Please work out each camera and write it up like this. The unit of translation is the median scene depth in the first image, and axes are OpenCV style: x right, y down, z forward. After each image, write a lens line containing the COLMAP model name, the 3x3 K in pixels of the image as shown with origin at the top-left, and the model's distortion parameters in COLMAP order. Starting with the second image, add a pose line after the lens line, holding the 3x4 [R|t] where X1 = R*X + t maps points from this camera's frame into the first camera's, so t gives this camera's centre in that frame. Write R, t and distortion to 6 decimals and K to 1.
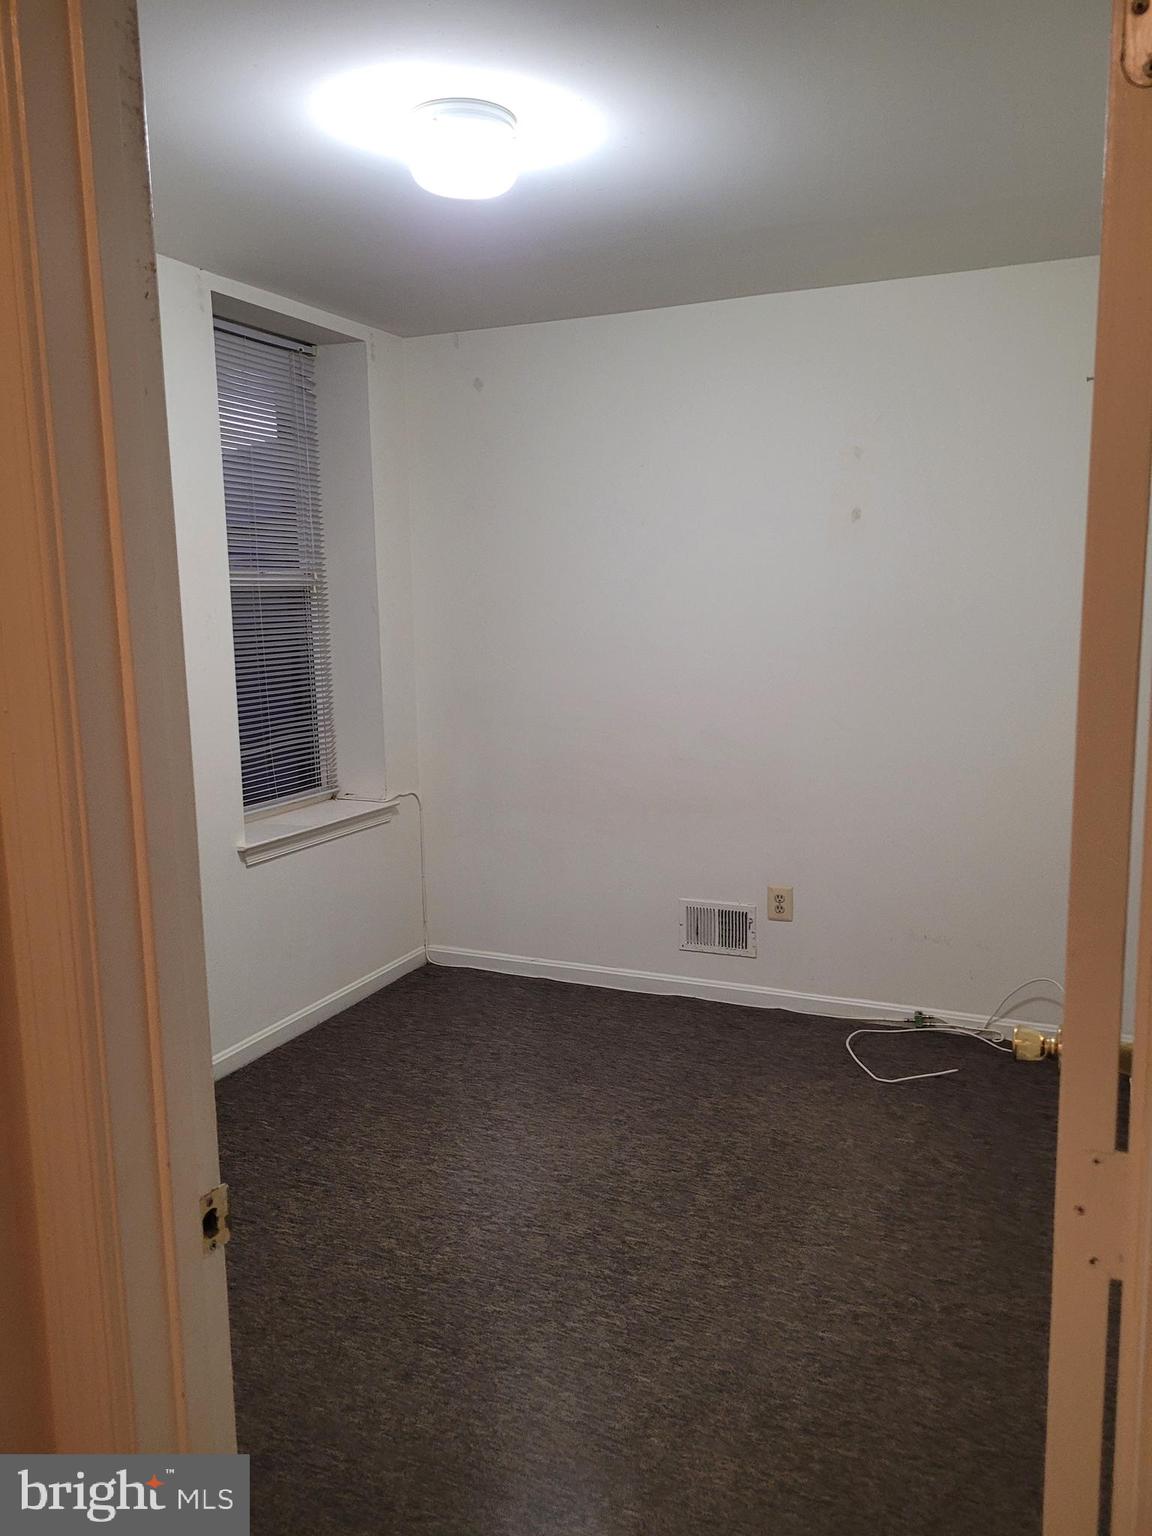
lens RADIAL K [[1156.7, 0, 574.8], [0, 1156.7, 765.5], [0, 0, 1]] dist [0.047817, -0.042837]
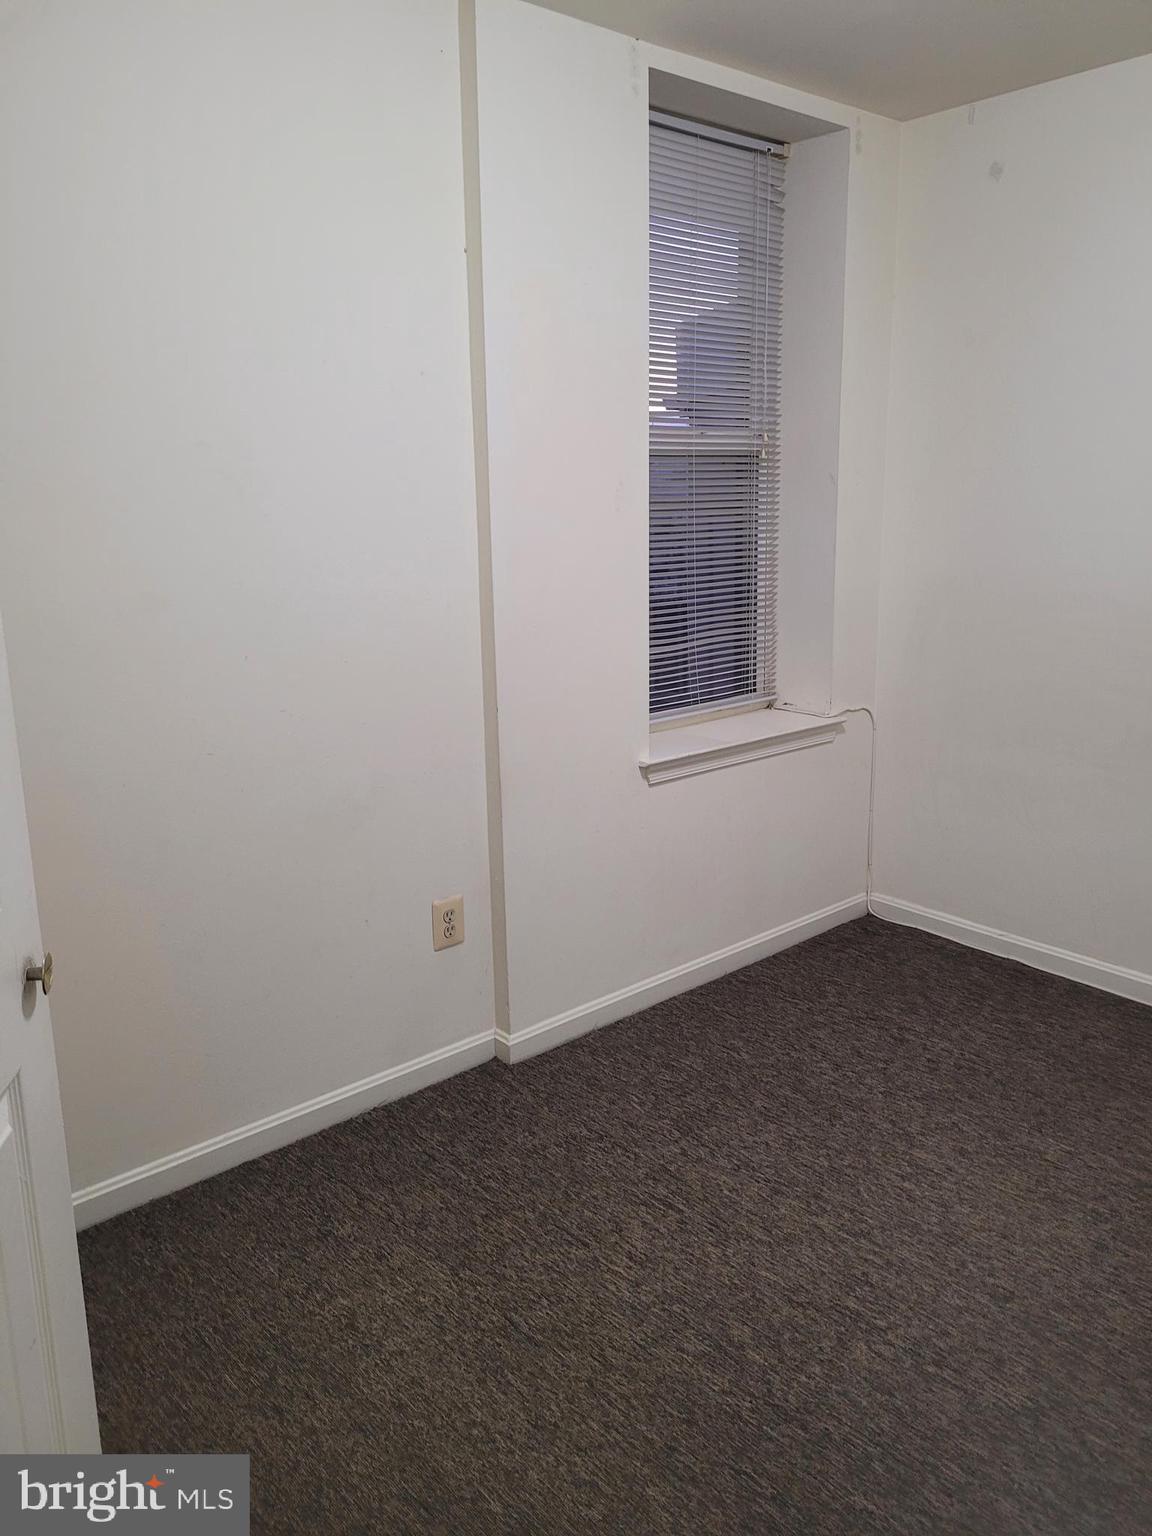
lens RADIAL K [[1156.7, 0, 607.8], [0, 1156.7, 742.4], [0, 0, 1]] dist [0.047817, -0.042837]
pose [[0.920006, 0.090927, -0.381209, 0.008038], [-0.061244, 0.994119, 0.089315, -0.016912], [0.387089, -0.058824, 0.920164, 0.212604]]
